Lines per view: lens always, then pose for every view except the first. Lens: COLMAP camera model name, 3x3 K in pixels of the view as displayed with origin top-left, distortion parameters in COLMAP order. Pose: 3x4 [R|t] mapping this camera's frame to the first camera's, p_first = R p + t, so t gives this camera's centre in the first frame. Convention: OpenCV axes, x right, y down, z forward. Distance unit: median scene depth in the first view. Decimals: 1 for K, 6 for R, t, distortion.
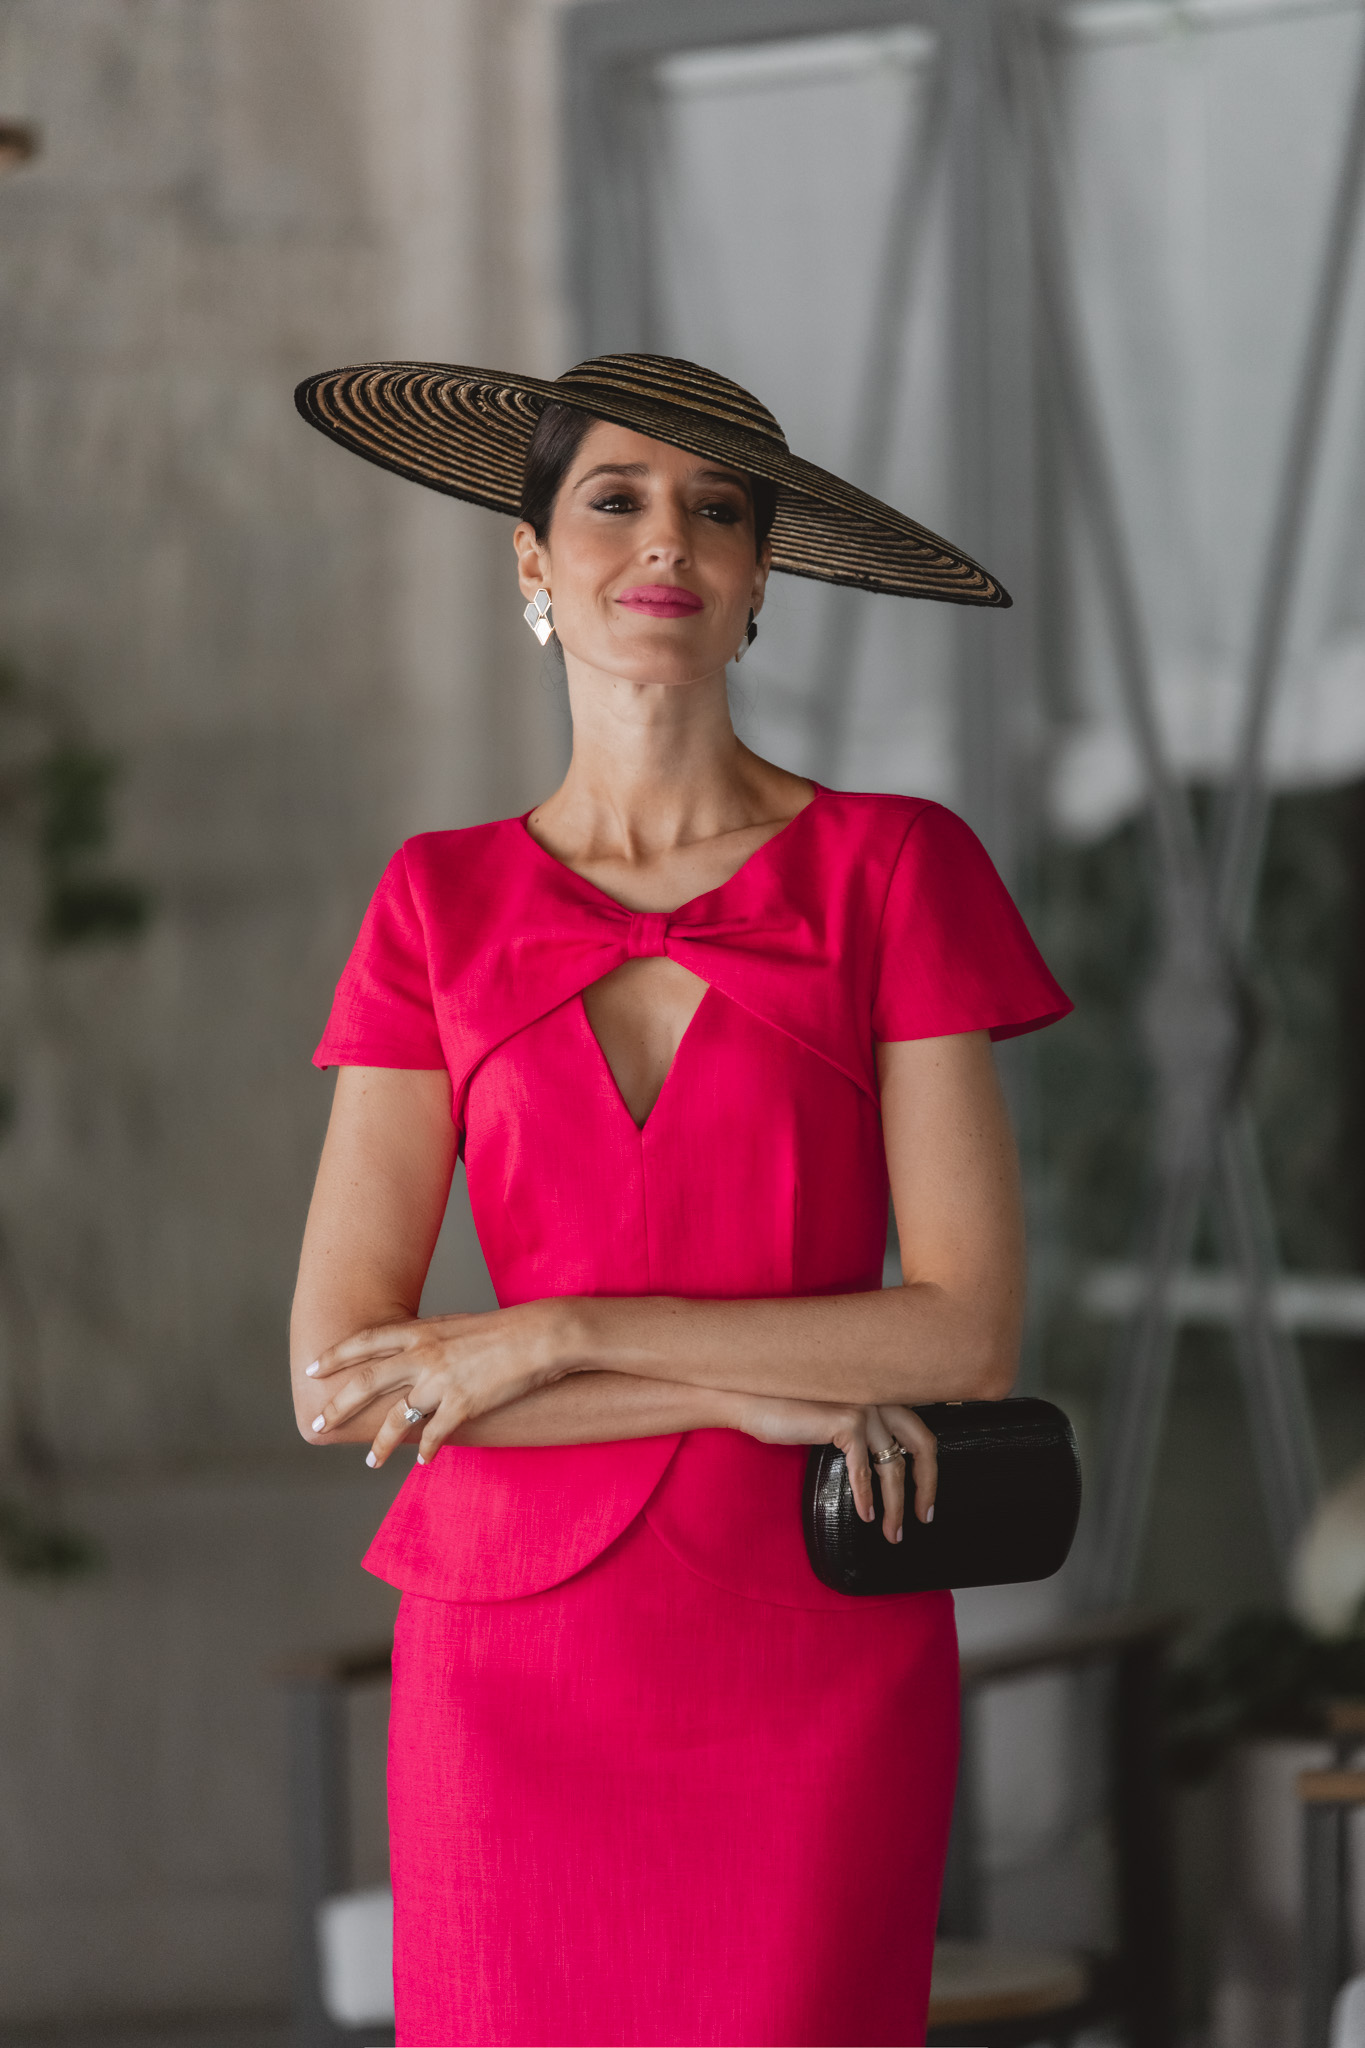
lens RADIAL K [[10706.8, 0, 681.3], [0, 10706.8, 1025.9], [0, 0, 1]] dist [-0.363070, 0.000000]
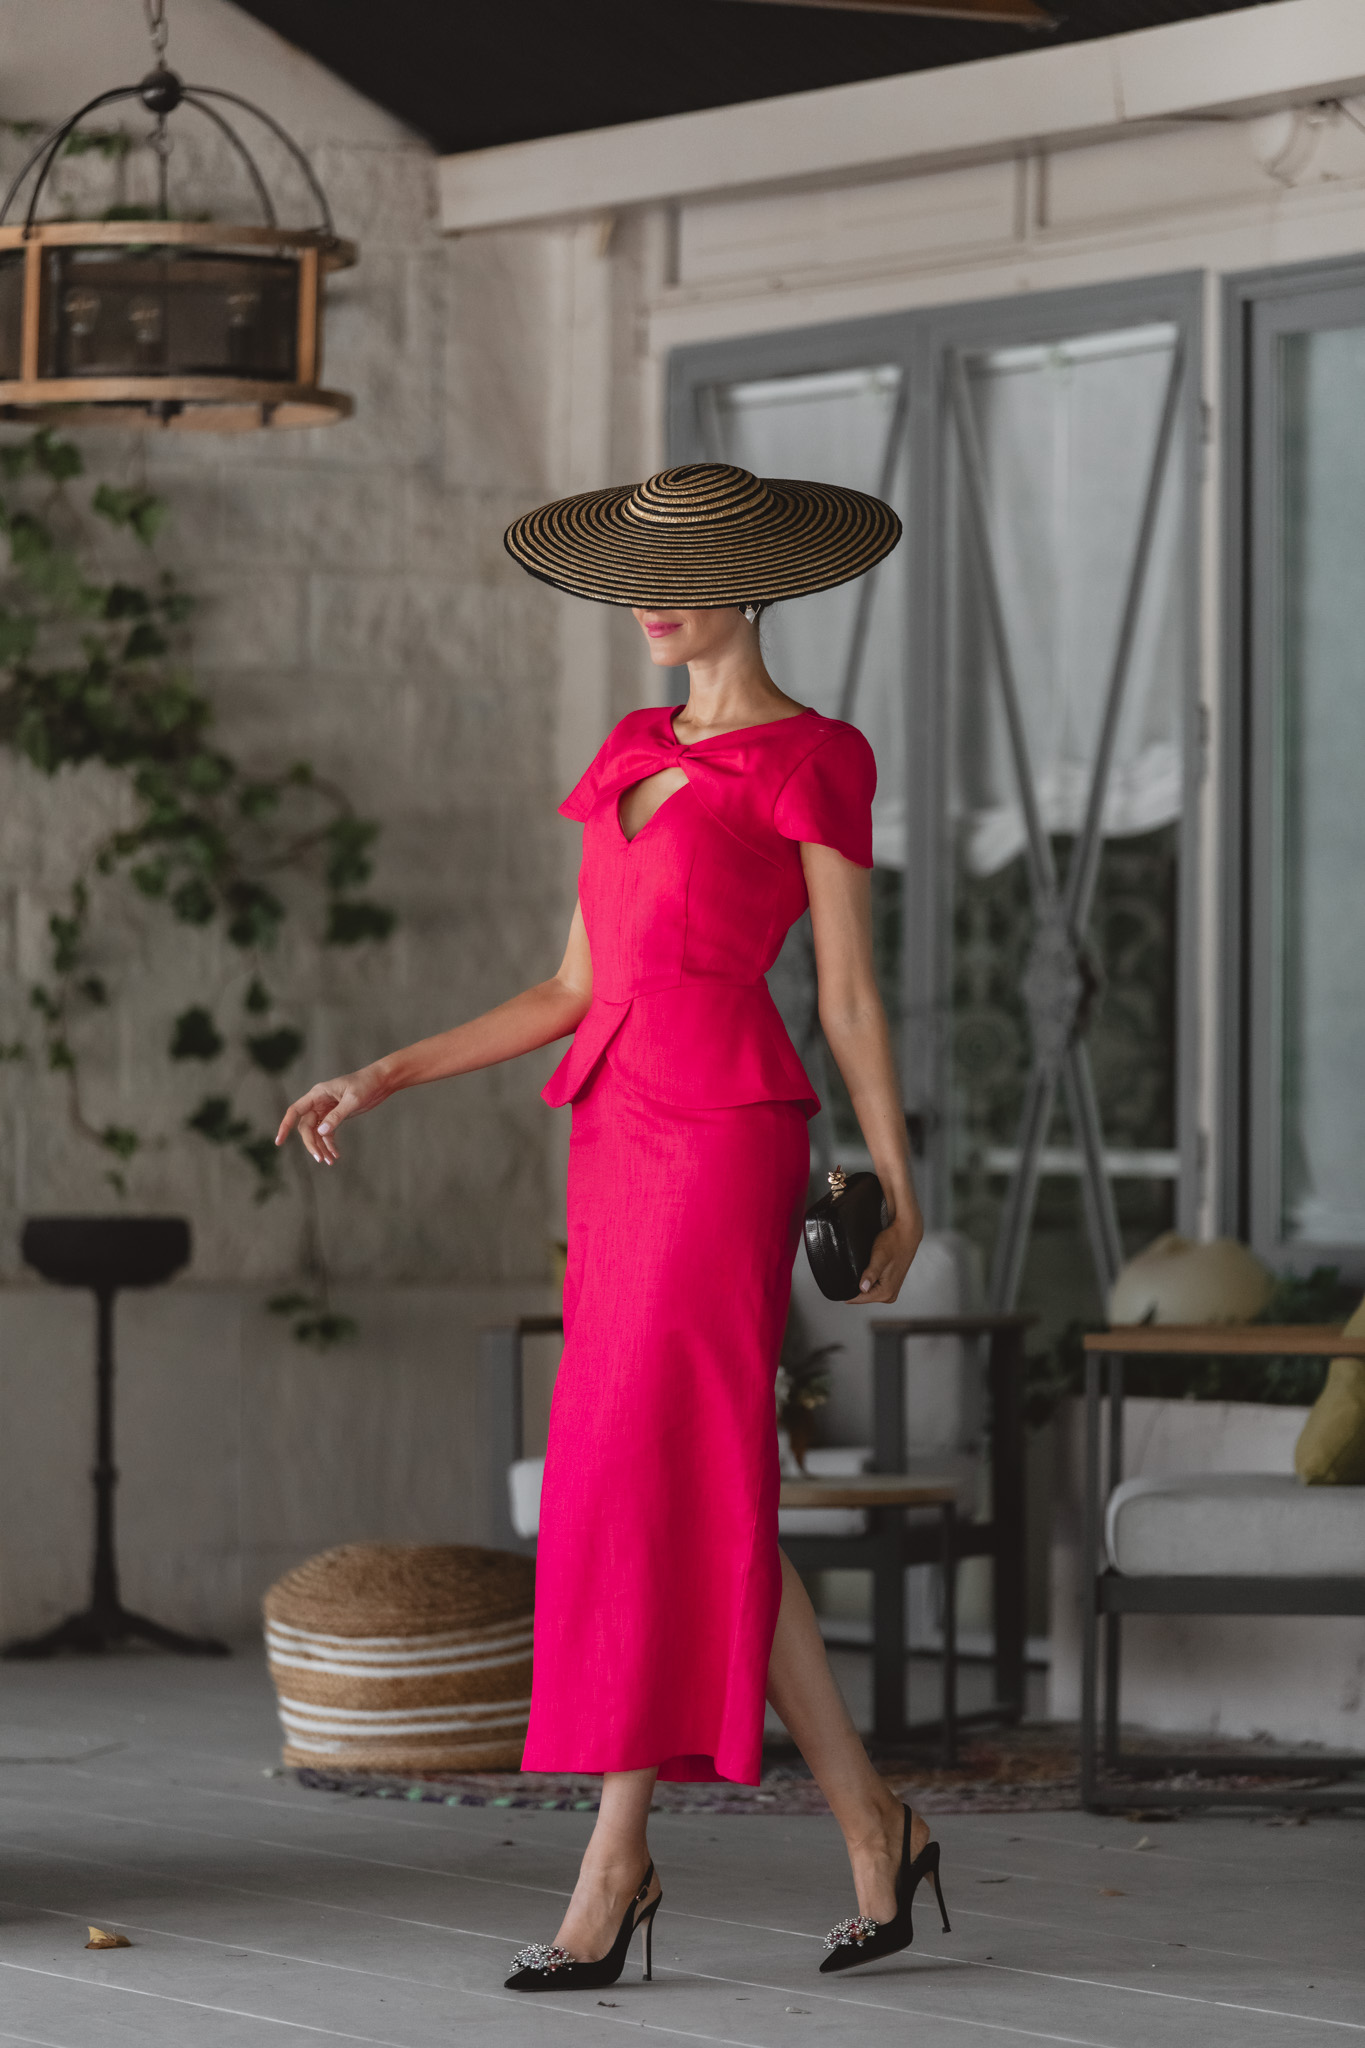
lens RADIAL K [[8638.4, 0, 680.9], [0, 8638.4, 1006.9], [0, 0, 1]] dist [-0.168607, 0.000000]
pose [[0.999828, 0.017891, -0.004907, -0.001479], [-0.018021, 0.999446, -0.027986, 0.038357], [0.004403, 0.028070, 0.999596, -0.280169]]
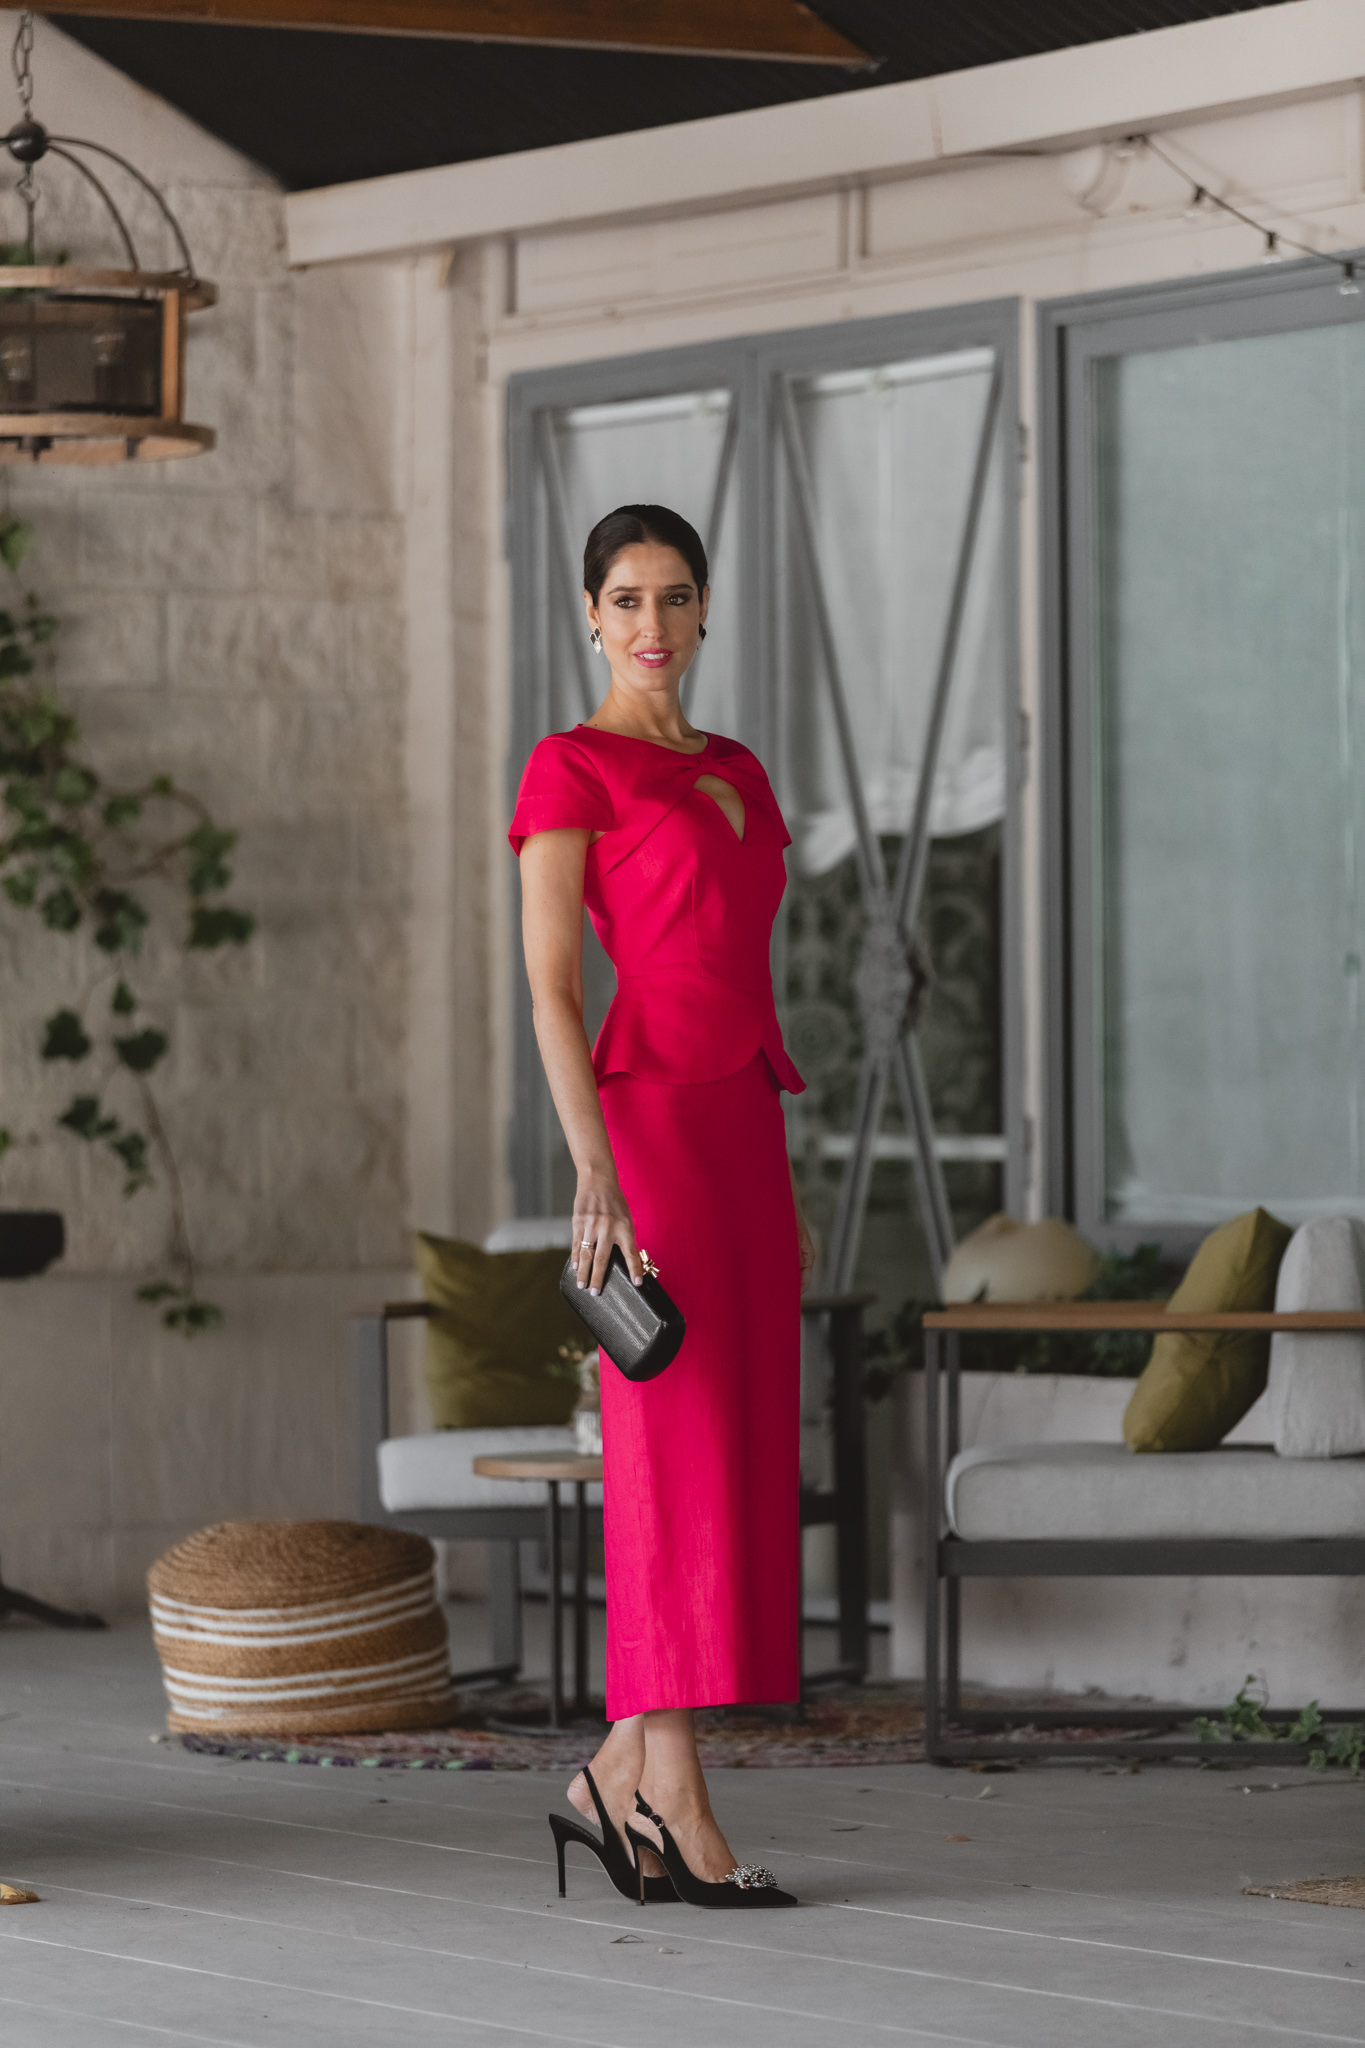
lens RADIAL K [[8553.1, 0, 566.0], [0, 8553.1, 833.9], [0, 0, 1]] dist [-0.135394, 0.000000]
pose [[0.999984, 0.004899, 0.002709, -0.005759], [-0.004769, 0.998928, -0.046041, 0.037238], [-0.002931, 0.046028, 0.998936, -0.328485]]
